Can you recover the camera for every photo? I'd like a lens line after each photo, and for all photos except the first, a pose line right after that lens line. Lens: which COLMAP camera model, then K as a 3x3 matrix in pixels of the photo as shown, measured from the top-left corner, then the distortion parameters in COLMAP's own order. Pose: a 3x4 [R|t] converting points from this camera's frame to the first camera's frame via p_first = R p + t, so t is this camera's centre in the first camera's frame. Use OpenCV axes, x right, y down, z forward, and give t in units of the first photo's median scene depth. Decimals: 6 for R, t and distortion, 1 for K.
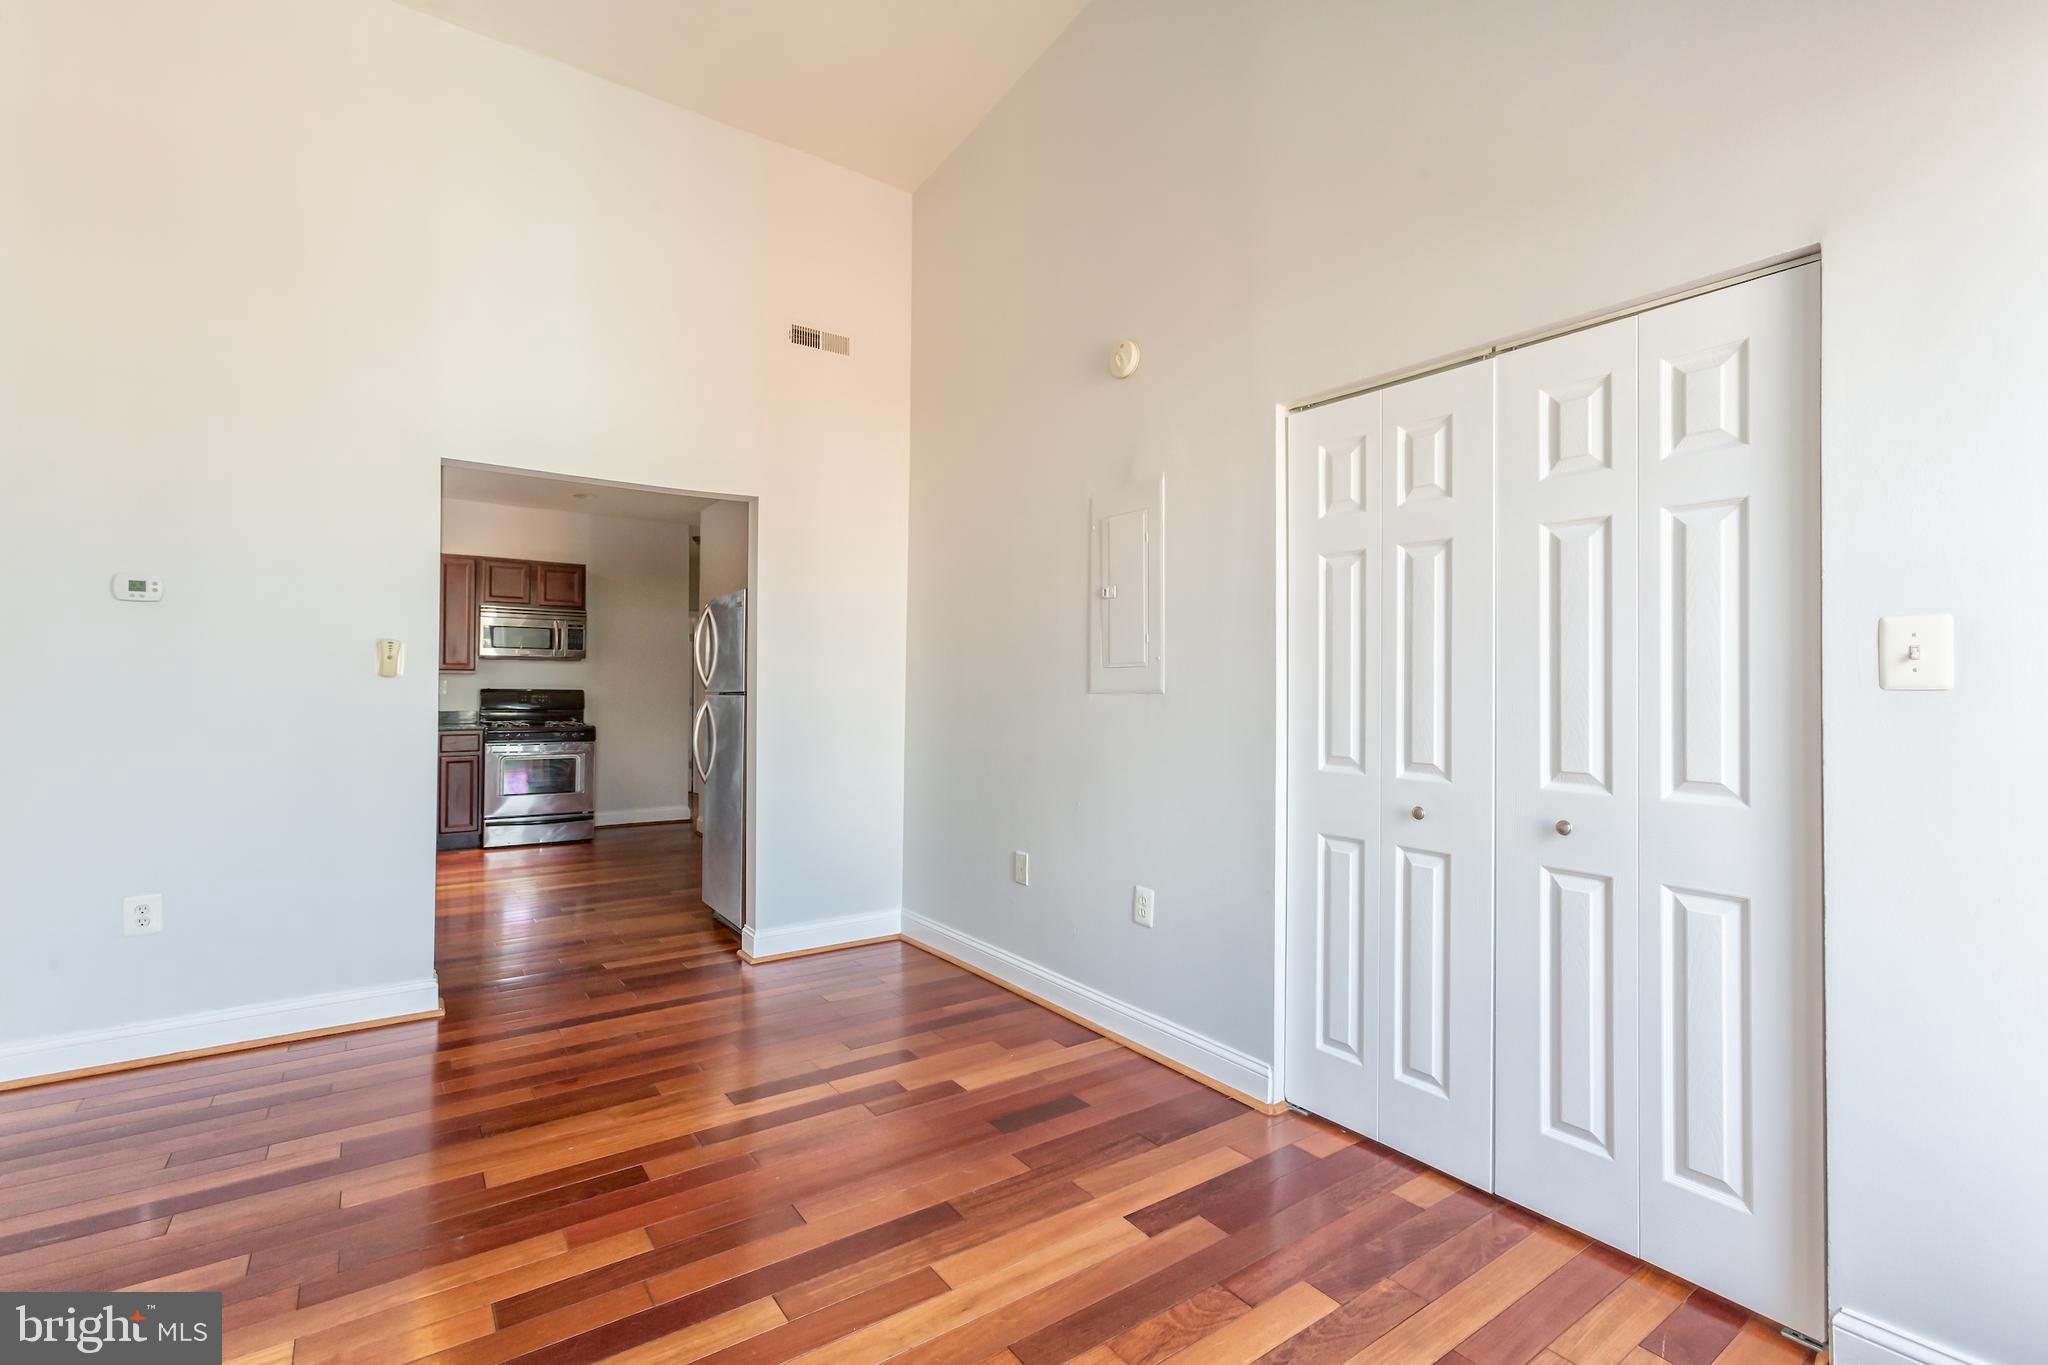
lens RADIAL K [[904.4, 0, 1019.4], [0, 904.4, 690.2], [0, 0, 1]] dist [-0.006634, 0.006196]
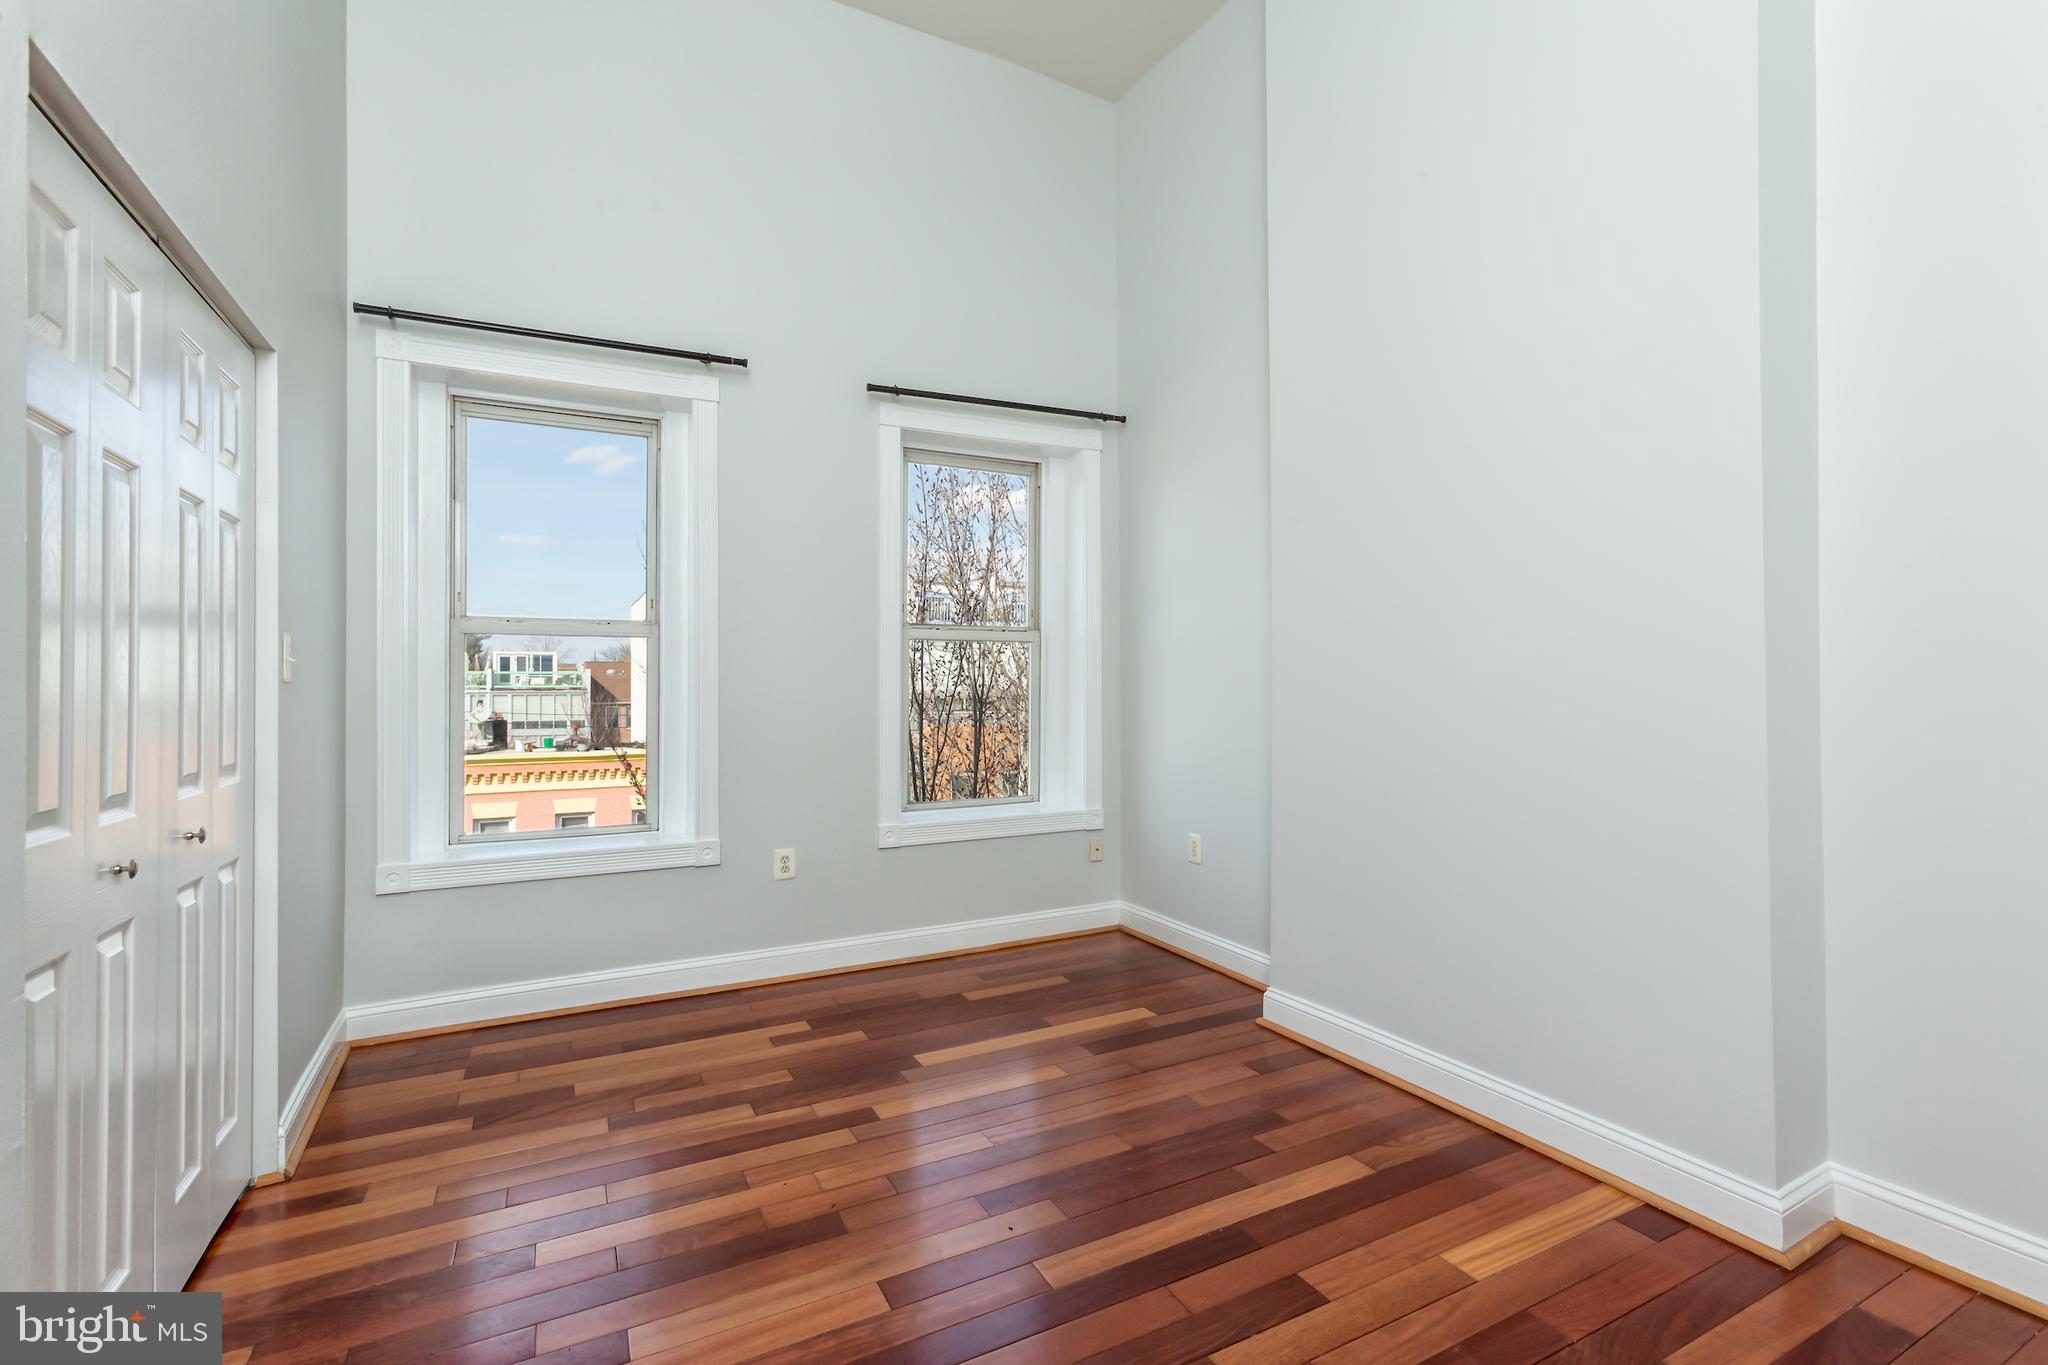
lens RADIAL K [[904.4, 0, 1013.2], [0, 904.4, 673.3], [0, 0, 1]] dist [-0.006634, 0.006196]
pose [[-0.988618, 0.005653, 0.150340, -0.281363], [0.004749, 0.999968, -0.006373, 0.002735], [-0.150371, -0.005587, -0.988614, 1.461787]]
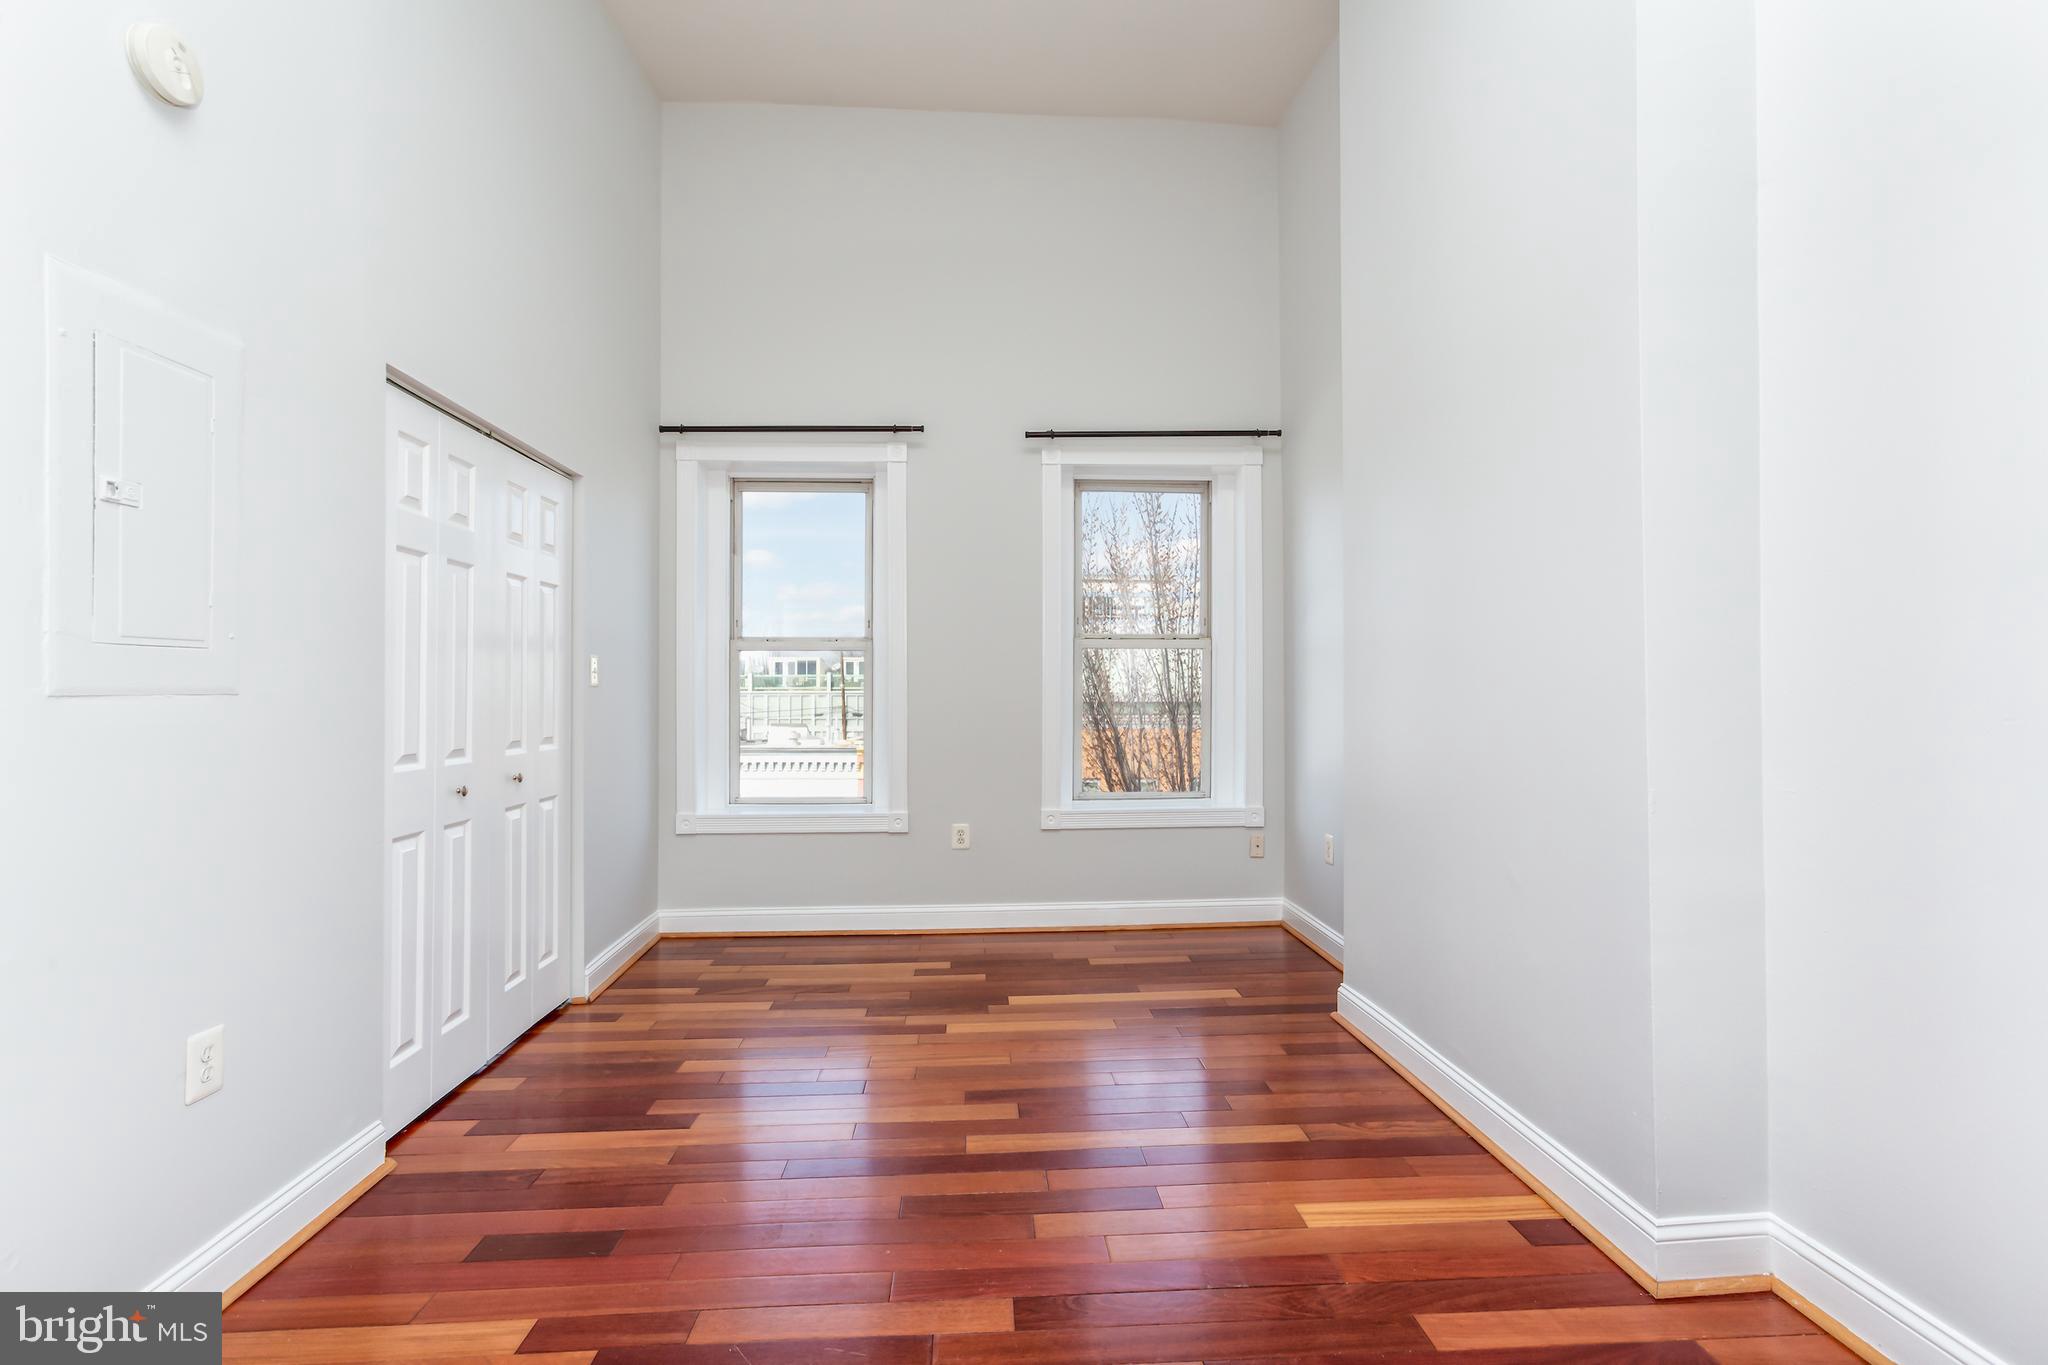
lens RADIAL K [[904.4, 0, 1022.1], [0, 904.4, 673.2], [0, 0, 1]] dist [-0.006634, 0.006196]
pose [[-0.843996, 0.010023, 0.536256, -0.764925], [0.004746, 0.999926, -0.011220, 0.000578], [-0.536329, -0.006924, -0.843981, 1.507404]]
